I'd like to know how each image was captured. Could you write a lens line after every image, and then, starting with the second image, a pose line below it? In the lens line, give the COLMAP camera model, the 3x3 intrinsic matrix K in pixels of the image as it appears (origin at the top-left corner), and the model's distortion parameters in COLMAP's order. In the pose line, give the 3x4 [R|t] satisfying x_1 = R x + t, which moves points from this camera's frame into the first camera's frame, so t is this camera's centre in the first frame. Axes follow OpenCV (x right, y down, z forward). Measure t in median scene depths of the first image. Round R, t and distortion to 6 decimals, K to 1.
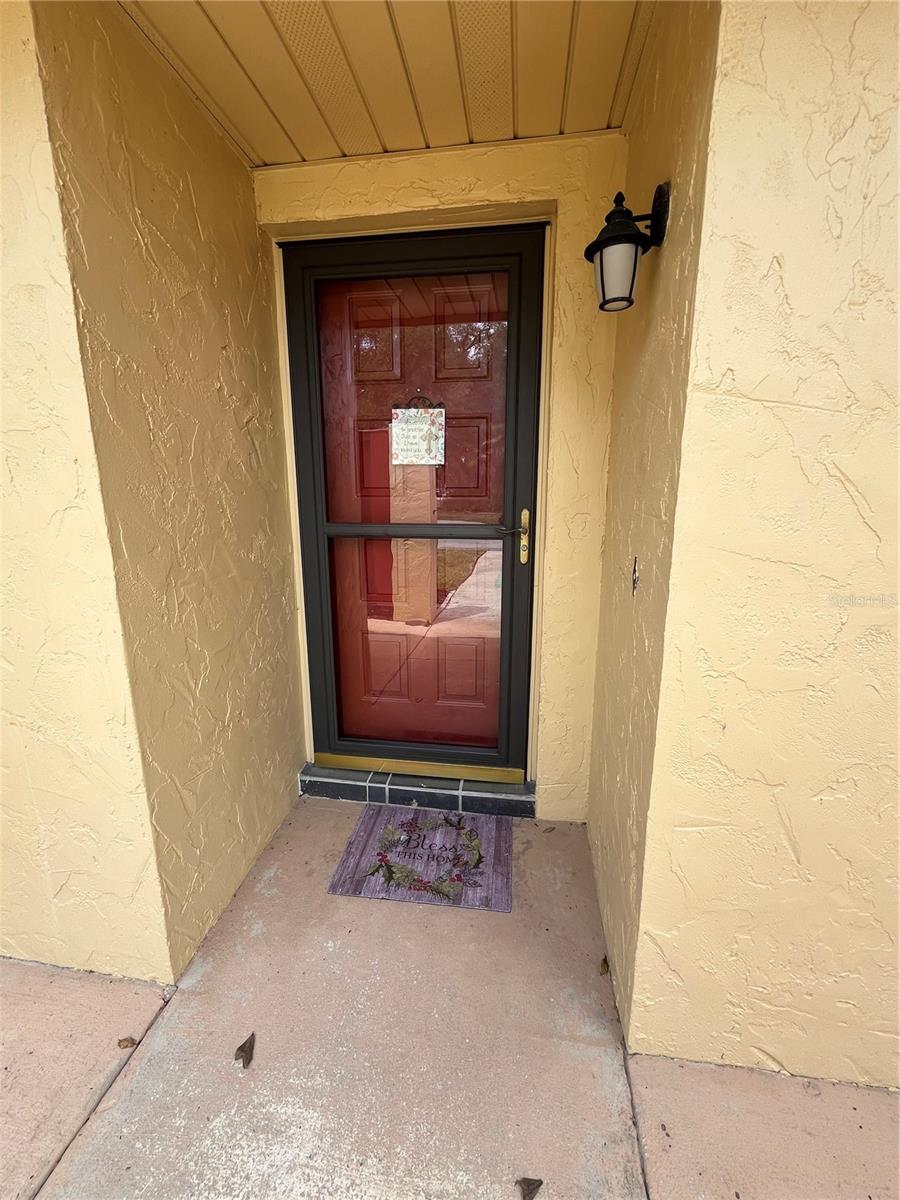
lens RADIAL K [[493.9, 0, 447.4], [0, 493.9, 597.9], [0, 0, 1]] dist [-0.002467, 0.000606]
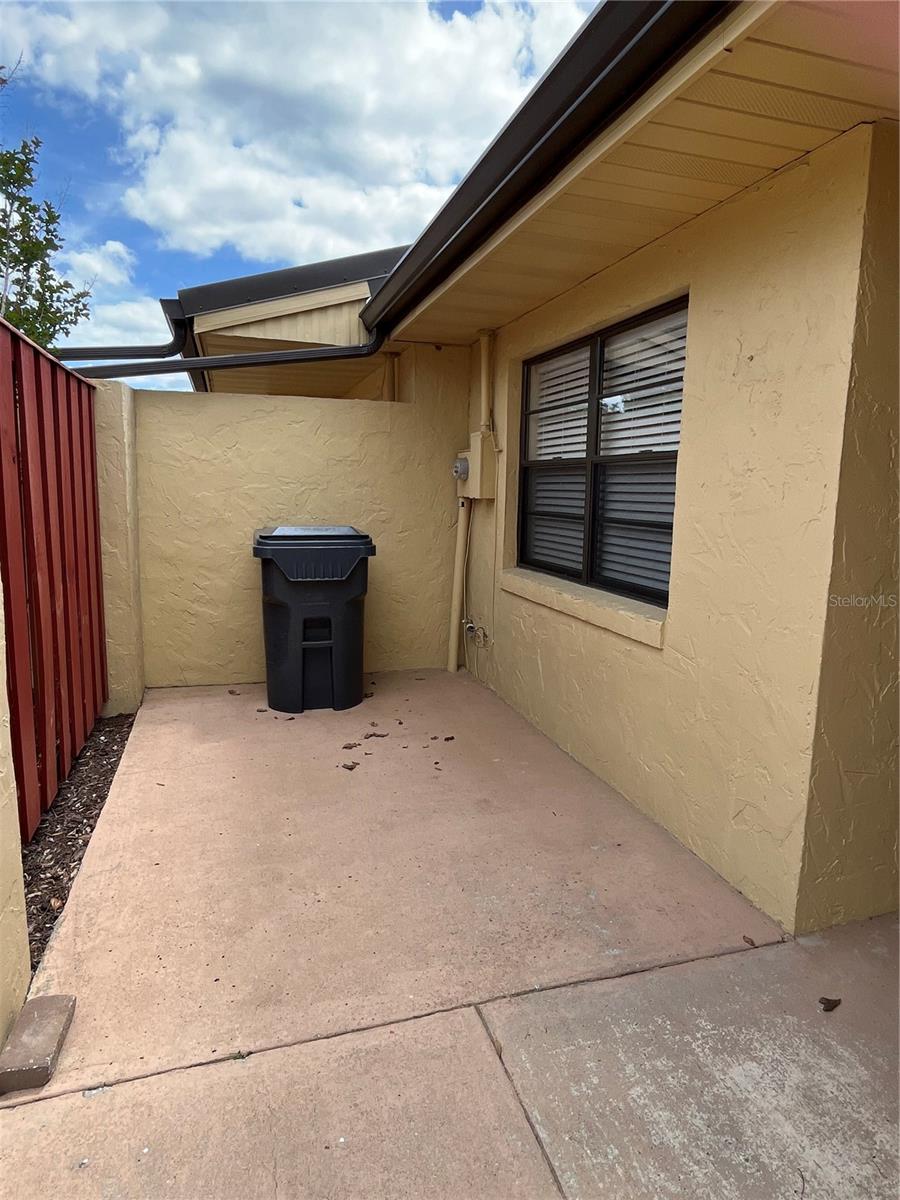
lens RADIAL K [[700.9, 0, 450.0], [0, 700.9, 600.0], [0, 0, 1]] dist [-0.002764, -0.001573]
pose [[0.386886, 0.141551, -0.911198, 0.553335], [-0.217848, 0.974207, 0.058844, 0.117686], [0.896025, 0.175737, 0.407744, -0.557427]]
